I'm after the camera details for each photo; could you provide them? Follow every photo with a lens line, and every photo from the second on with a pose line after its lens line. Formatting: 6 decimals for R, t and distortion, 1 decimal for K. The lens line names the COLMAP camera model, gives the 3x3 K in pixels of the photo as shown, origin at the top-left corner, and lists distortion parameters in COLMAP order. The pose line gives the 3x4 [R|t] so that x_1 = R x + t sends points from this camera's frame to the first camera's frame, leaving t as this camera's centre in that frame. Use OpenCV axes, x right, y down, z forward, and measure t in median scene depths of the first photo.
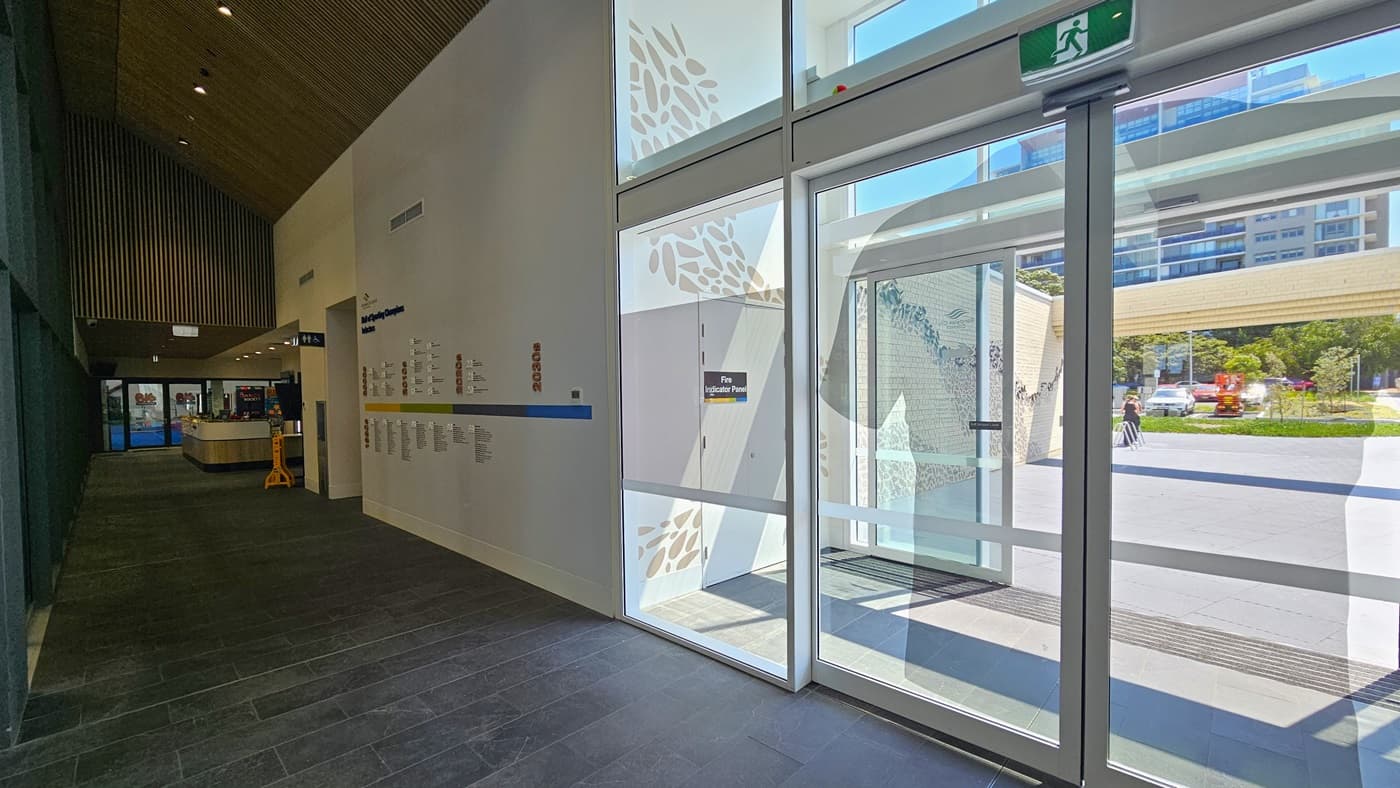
lens RADIAL K [[573.9, 0, 697.8], [0, 573.9, 411.8], [0, 0, 1]] dist [-0.001579, -0.000809]
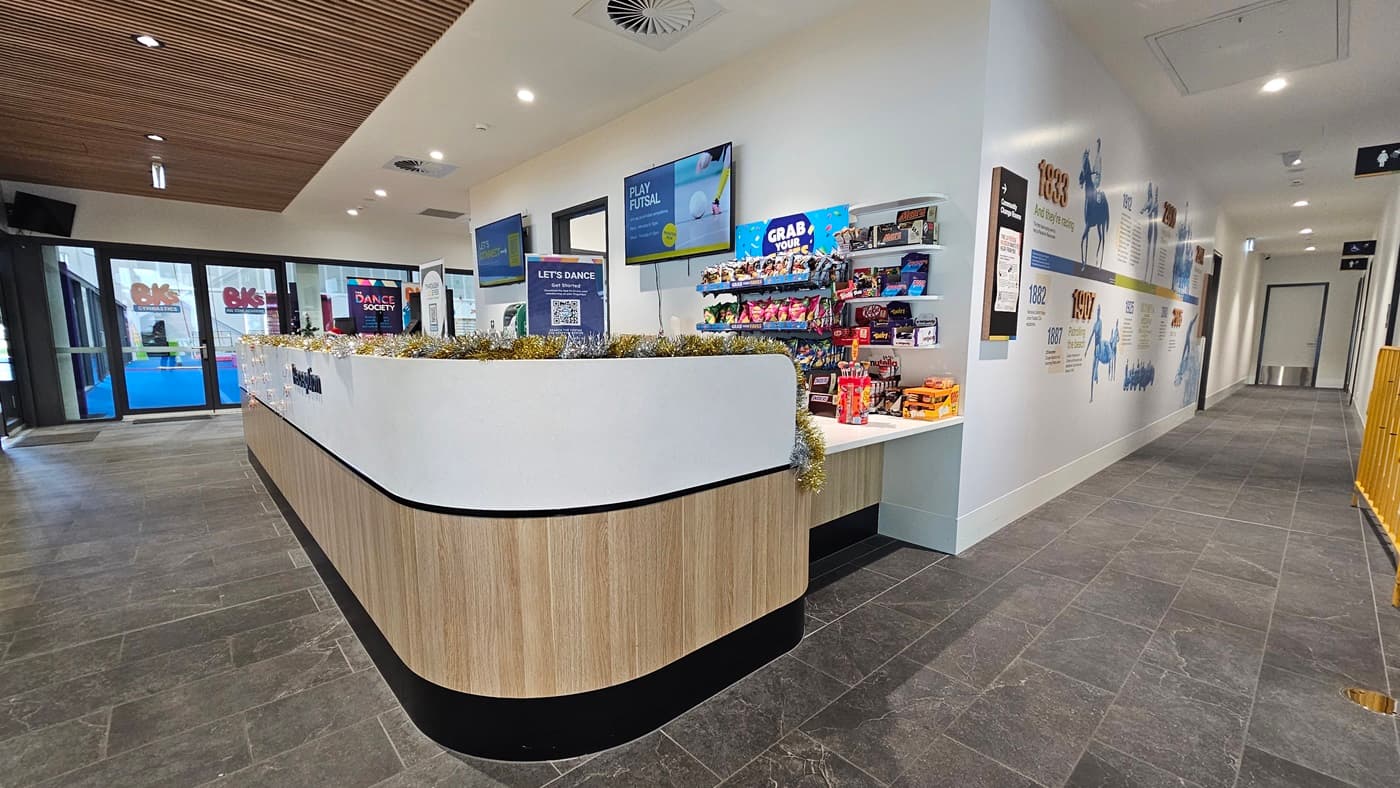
lens RADIAL K [[573.9, 0, 697.8], [0, 573.9, 411.8], [0, 0, 1]] dist [-0.001579, -0.000809]
pose [[0.998046, 0.024537, -0.057471, -1.115888], [-0.018485, 0.994450, 0.103574, 0.021847], [0.059694, -0.102309, 0.992960, 1.236268]]
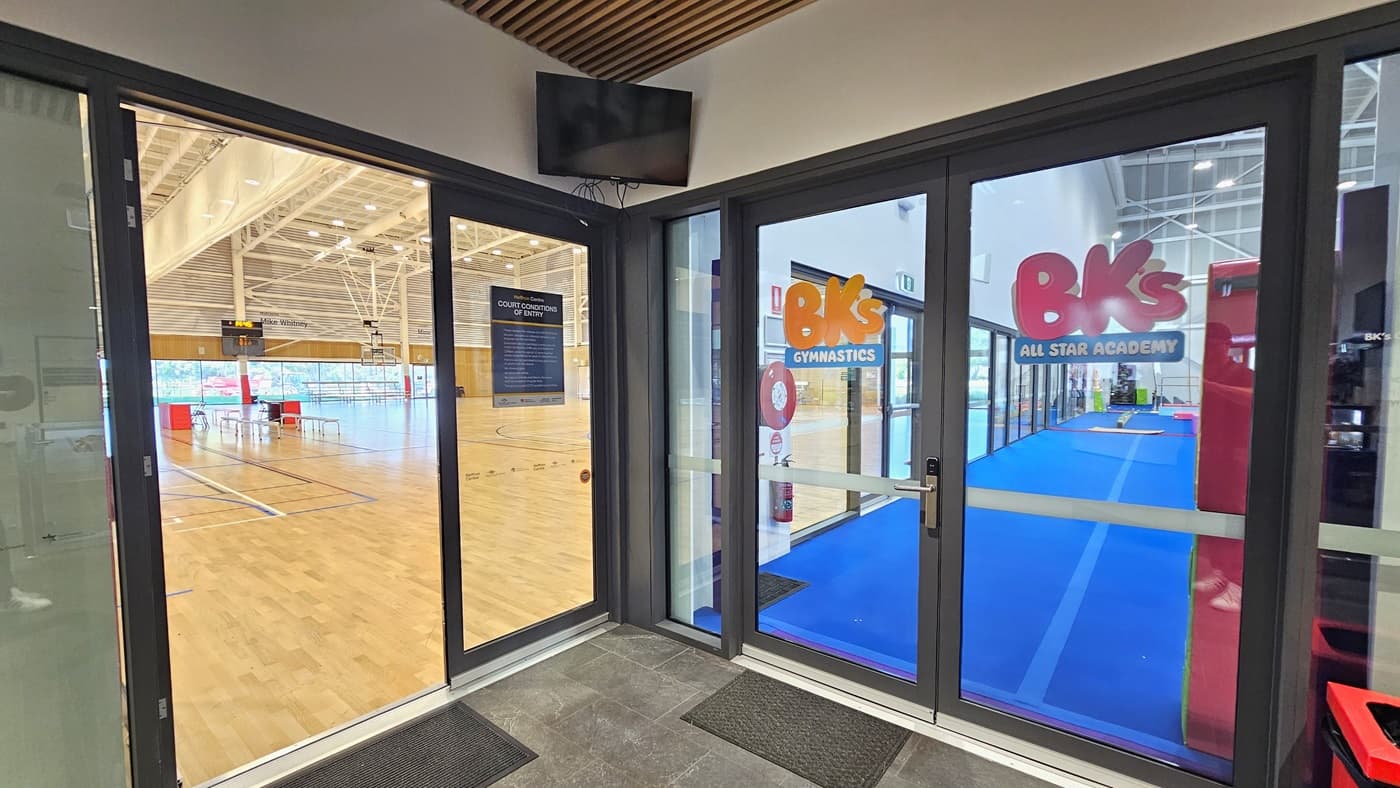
lens RADIAL K [[569.2, 0, 697.7], [0, 569.2, 410.9], [0, 0, 1]] dist [-0.004921, -0.000522]
pose [[0.092765, 0.071528, -0.993116, -1.736087], [-0.027499, 0.997220, 0.069255, -0.020876], [0.995308, 0.020885, 0.094474, 1.999978]]
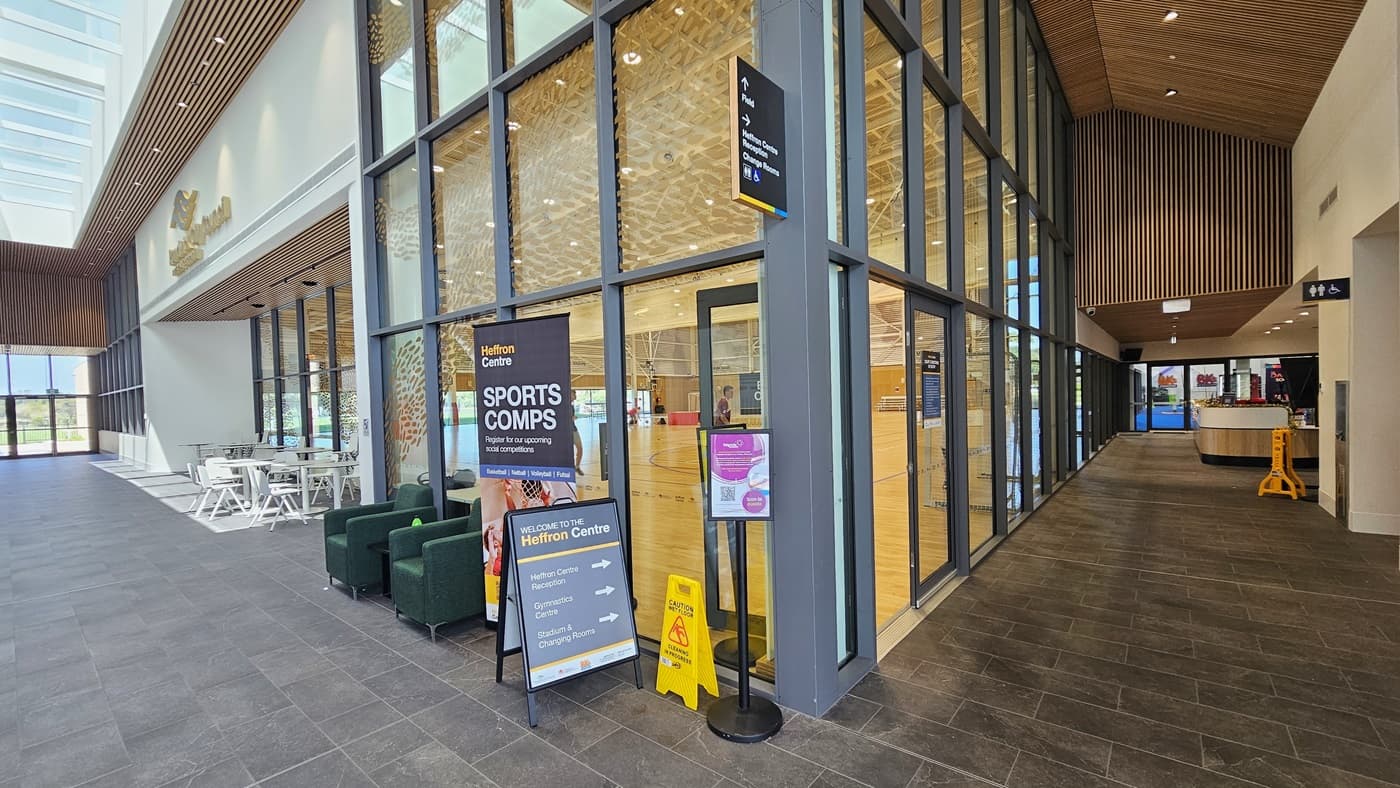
lens RADIAL K [[573.9, 0, 697.8], [0, 573.9, 411.8], [0, 0, 1]] dist [-0.001579, -0.000809]
pose [[0.080694, 0.036097, -0.996085, -0.054732], [-0.004126, 0.999348, 0.035881, -0.003910], [0.996730, 0.001215, 0.080791, 0.204338]]
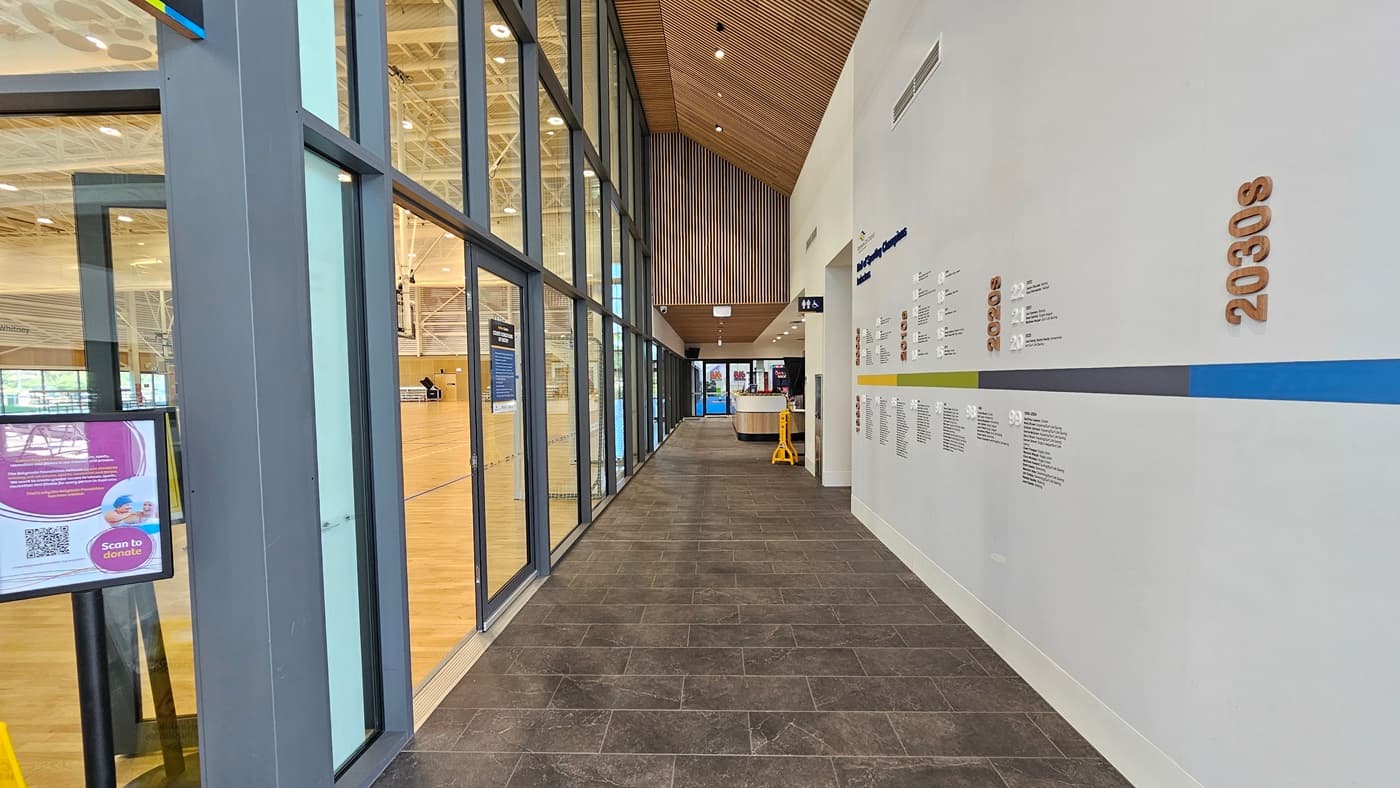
lens RADIAL K [[573.9, 0, 697.8], [0, 573.9, 411.8], [0, 0, 1]] dist [-0.001579, -0.000809]
pose [[0.671691, 0.046820, -0.739351, -0.125164], [-0.021980, 0.998821, 0.043282, 0.005045], [0.740506, -0.012821, 0.671928, 0.268384]]
